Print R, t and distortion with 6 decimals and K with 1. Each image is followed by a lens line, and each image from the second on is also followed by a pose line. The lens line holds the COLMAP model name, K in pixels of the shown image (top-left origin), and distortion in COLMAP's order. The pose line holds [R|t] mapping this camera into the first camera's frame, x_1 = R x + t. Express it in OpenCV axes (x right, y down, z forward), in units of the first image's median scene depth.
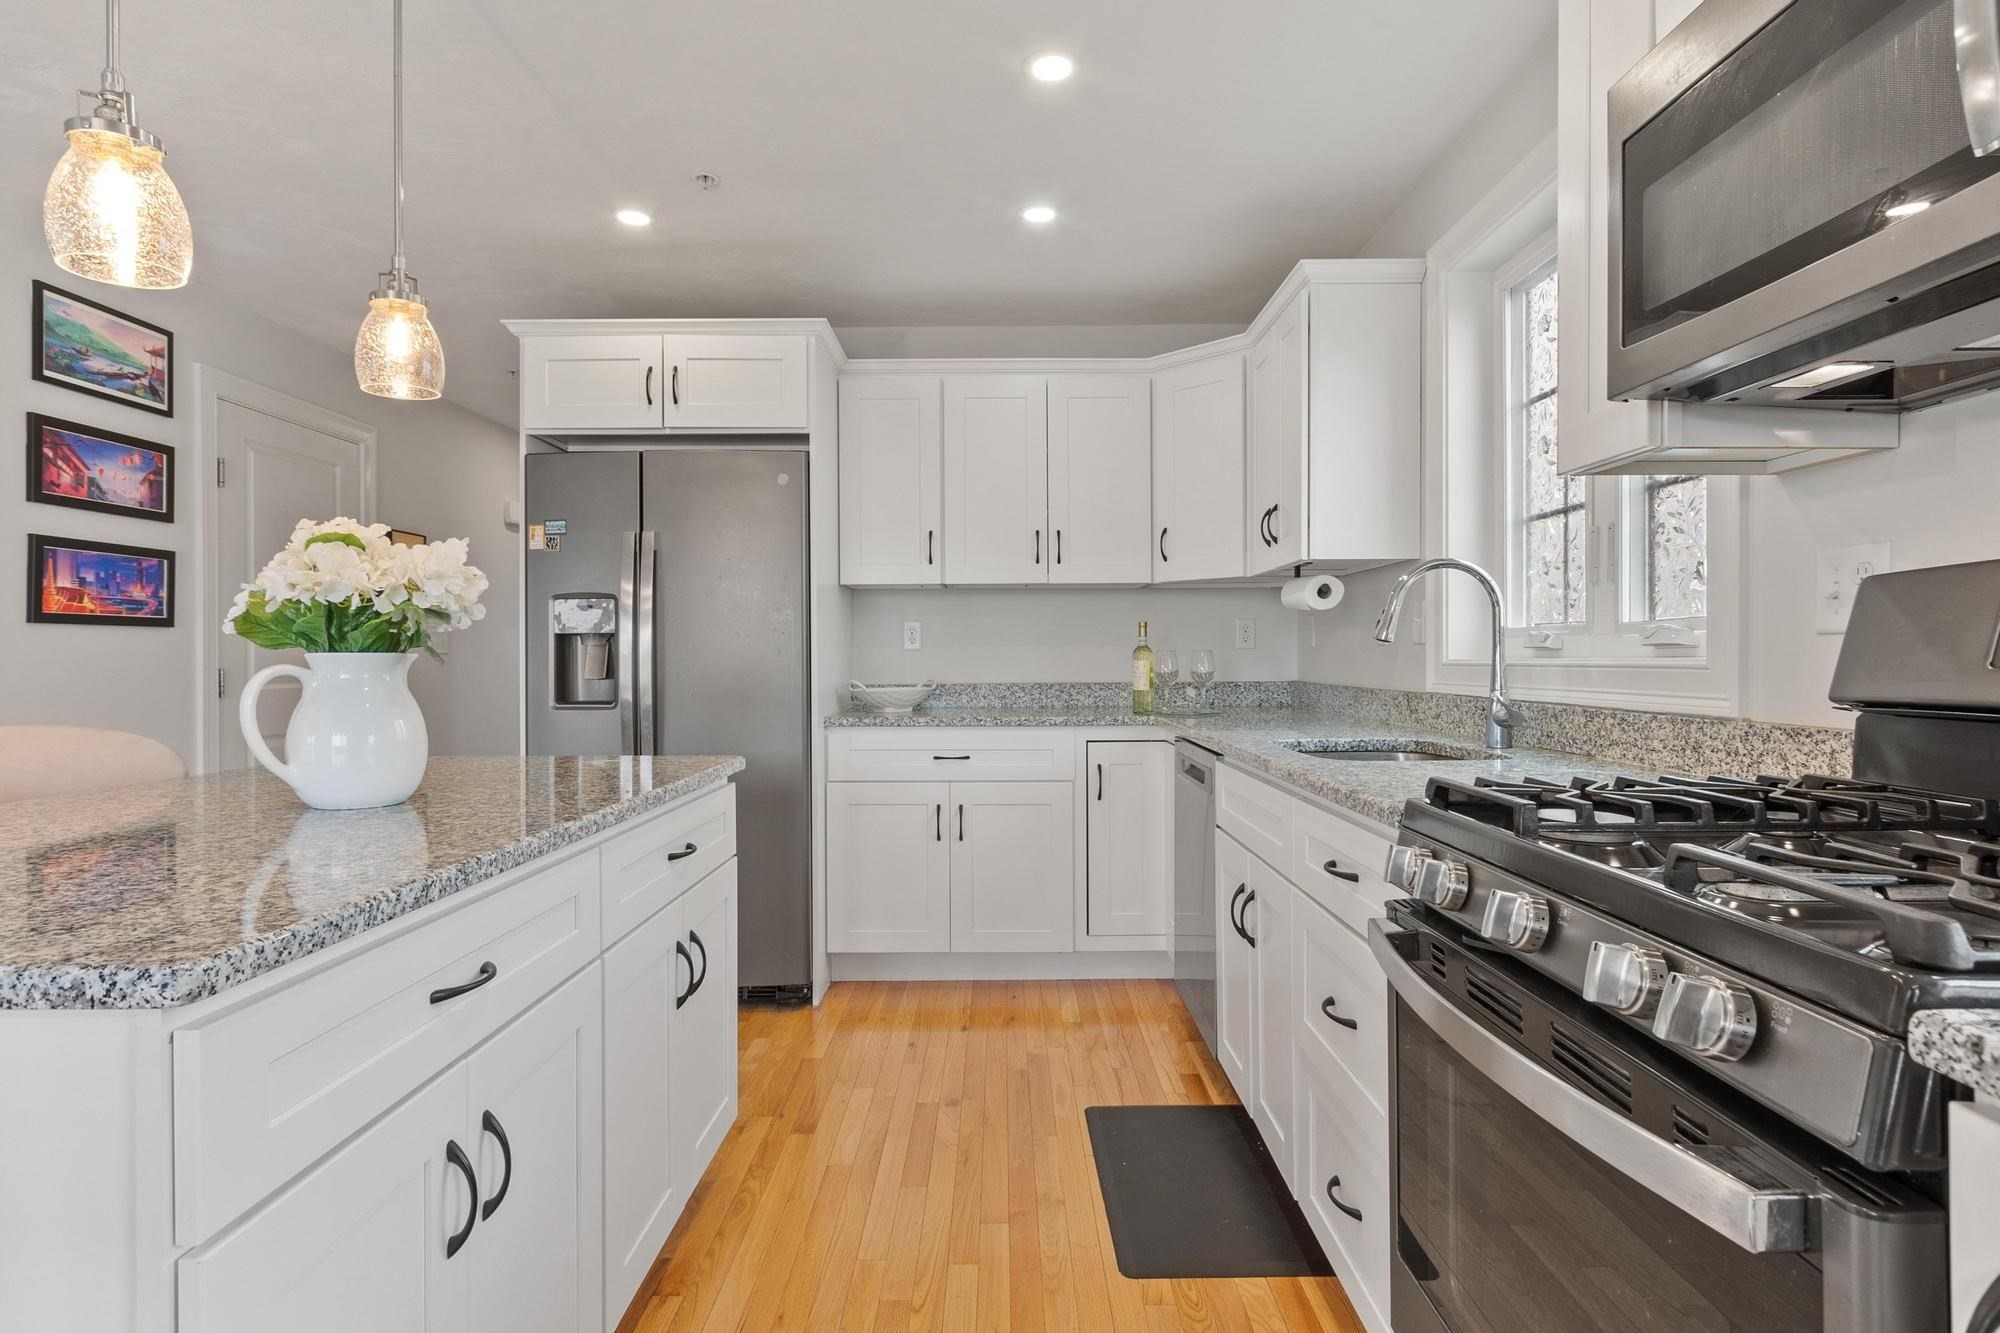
lens RADIAL K [[1036.7, 0, 1000.0], [0, 1036.7, 666.5], [0, 0, 1]] dist [0.001311, -0.000485]
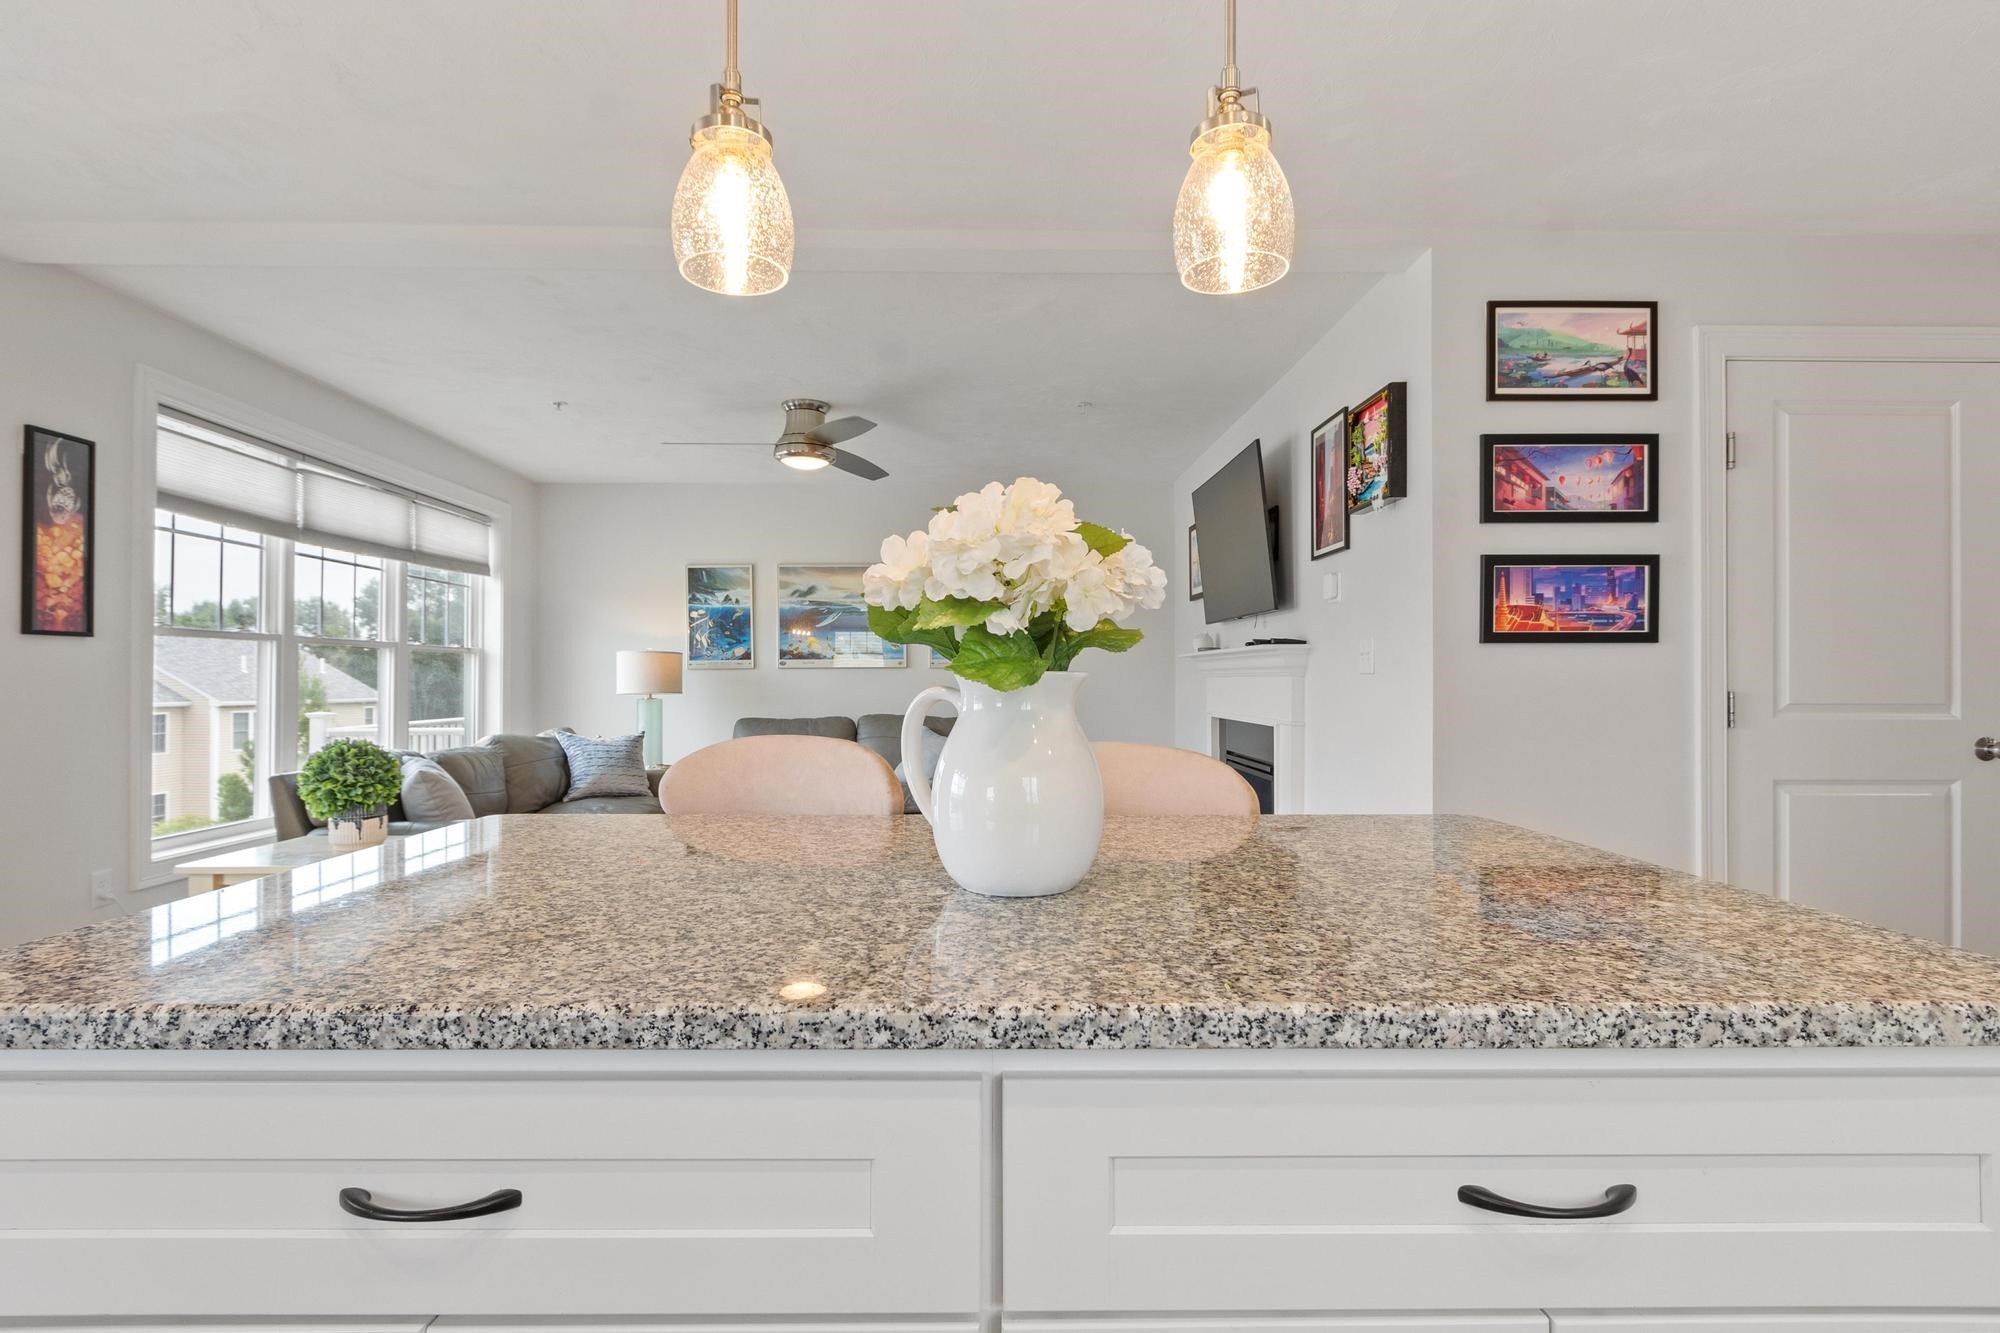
lens RADIAL K [[1004.0, 0, 993.2], [0, 1004.0, 667.6], [0, 0, 1]] dist [0.000369, -0.001553]
pose [[0.011693, -0.008510, -0.999895, 0.032005], [-0.010679, 0.999906, -0.008635, -0.004581], [0.999875, 0.010779, 0.011601, 0.488826]]
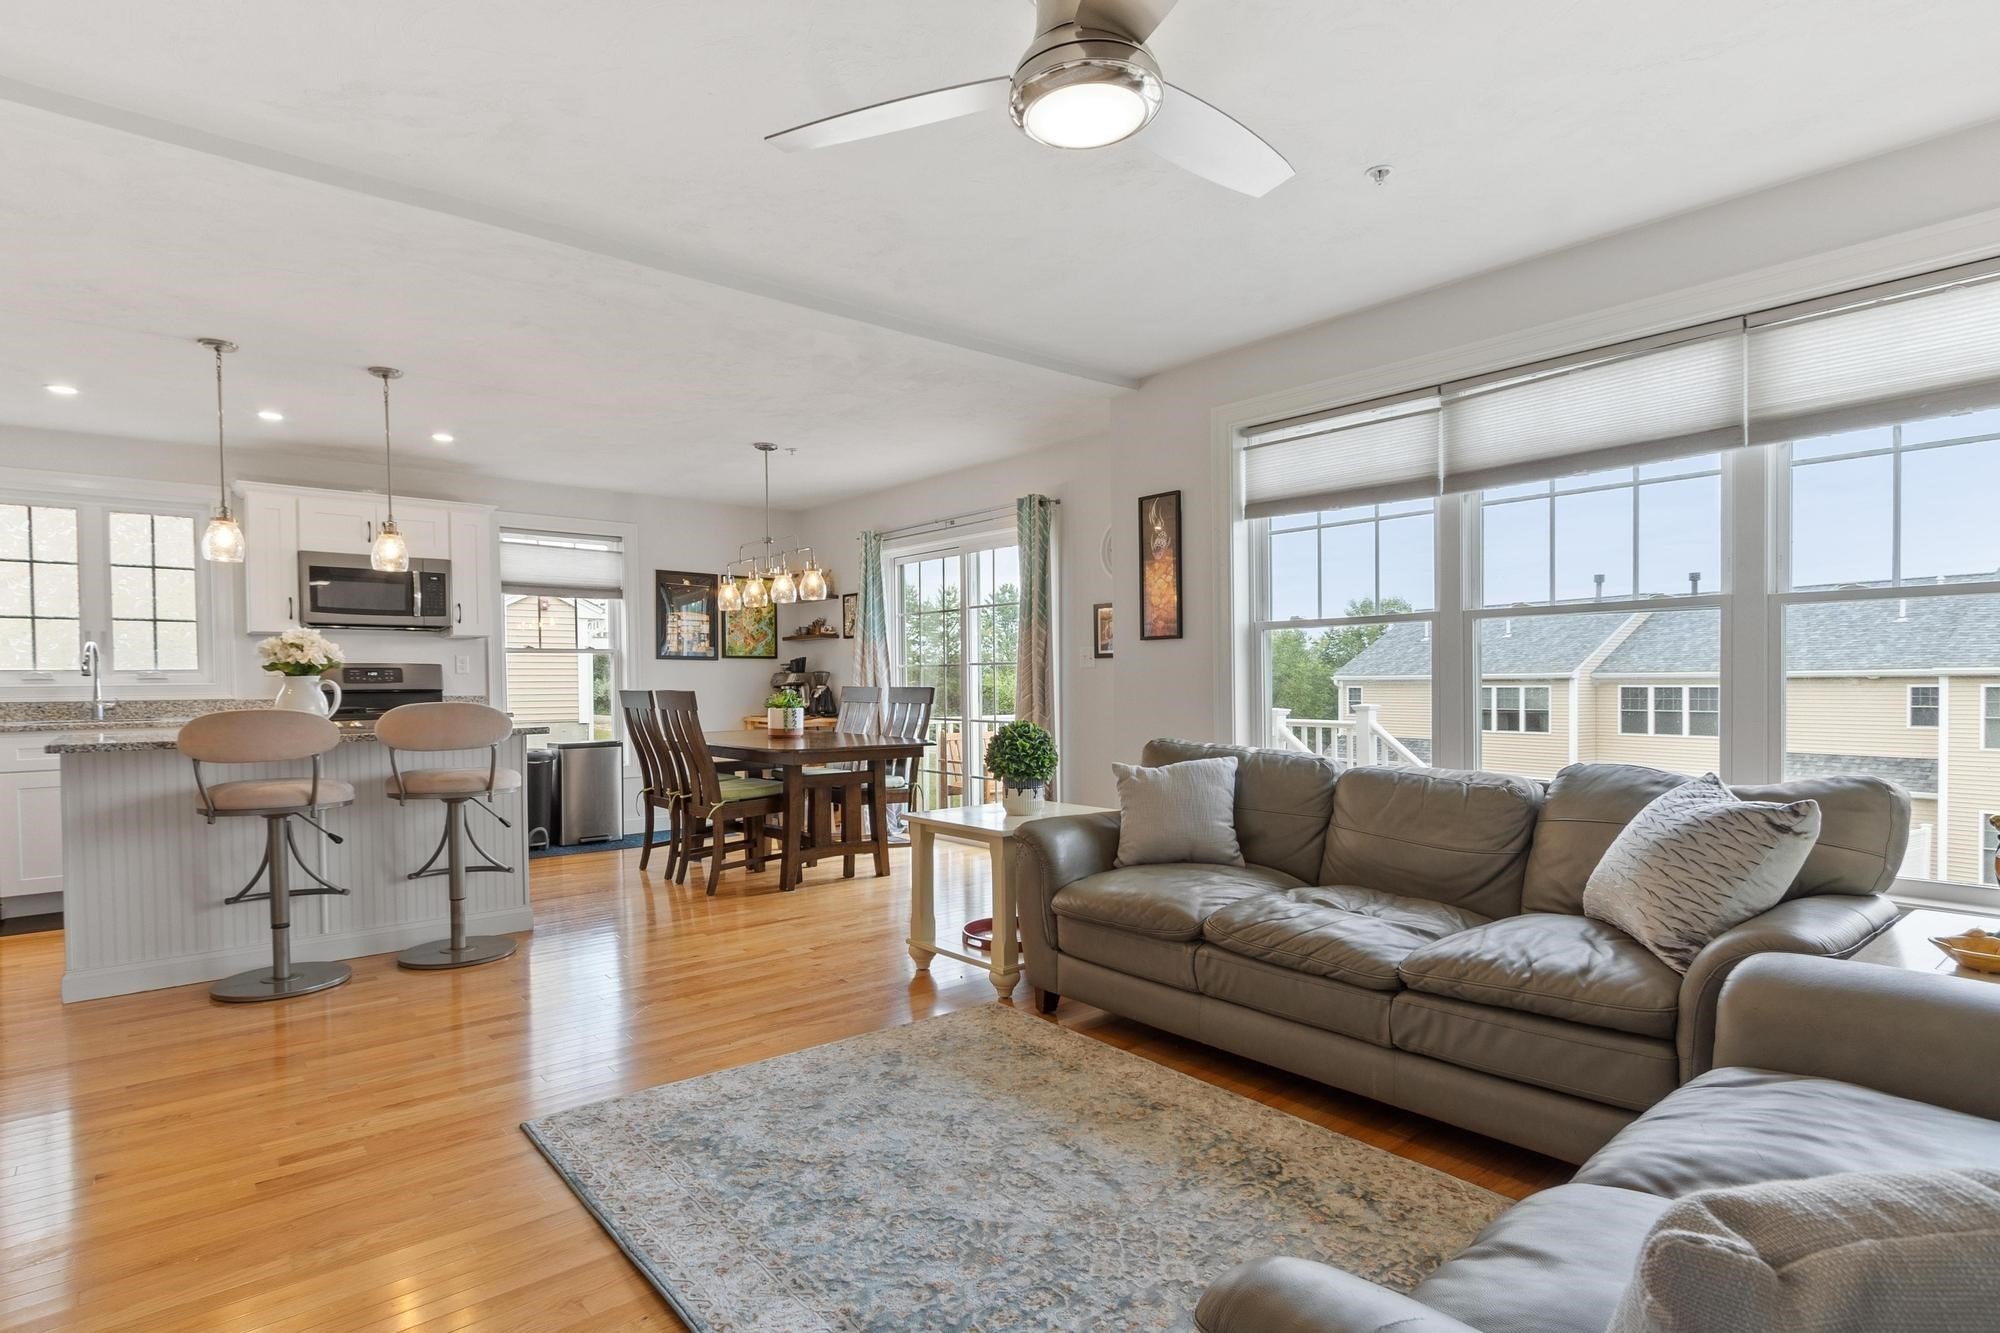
lens RADIAL K [[1011.1, 0, 980.7], [0, 1011.1, 708.3], [0, 0, 1]] dist [0.002490, -0.000311]
pose [[-0.642446, -0.009935, 0.766267, -1.925973], [0.019448, 0.999383, 0.029263, 0.014944], [-0.766085, 0.033702, -0.641856, 0.672786]]
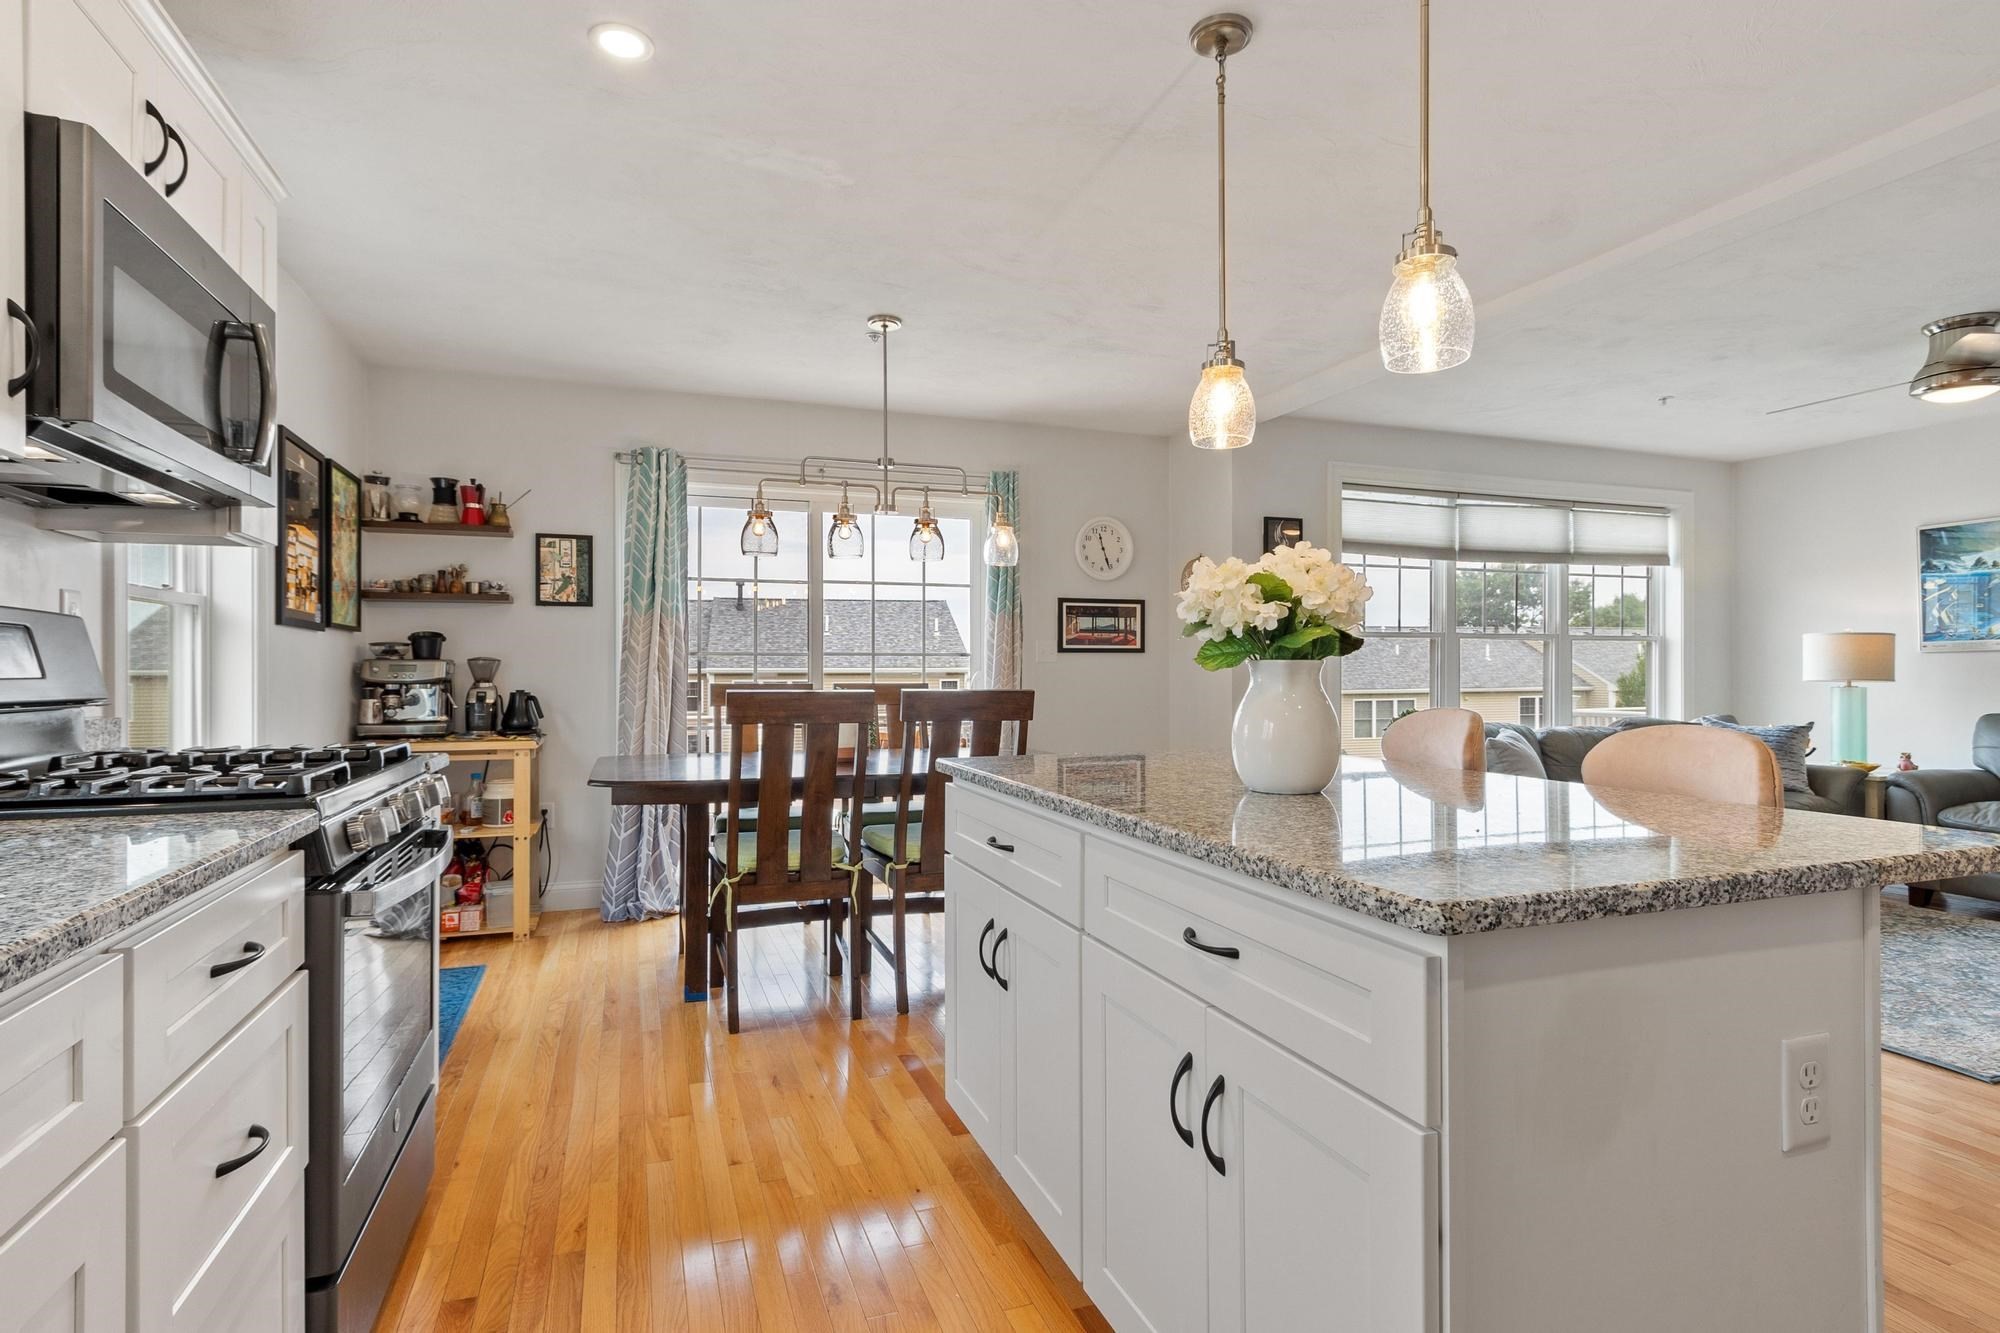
lens RADIAL K [[1011.1, 0, 1000.0], [0, 1011.1, 666.5], [0, 0, 1]] dist [0.002918, -0.000946]
pose [[-0.938894, 0.006218, -0.344150, 0.032860], [0.003704, 0.999961, 0.007962, -0.007551], [0.344186, 0.006201, -0.938881, 0.976978]]
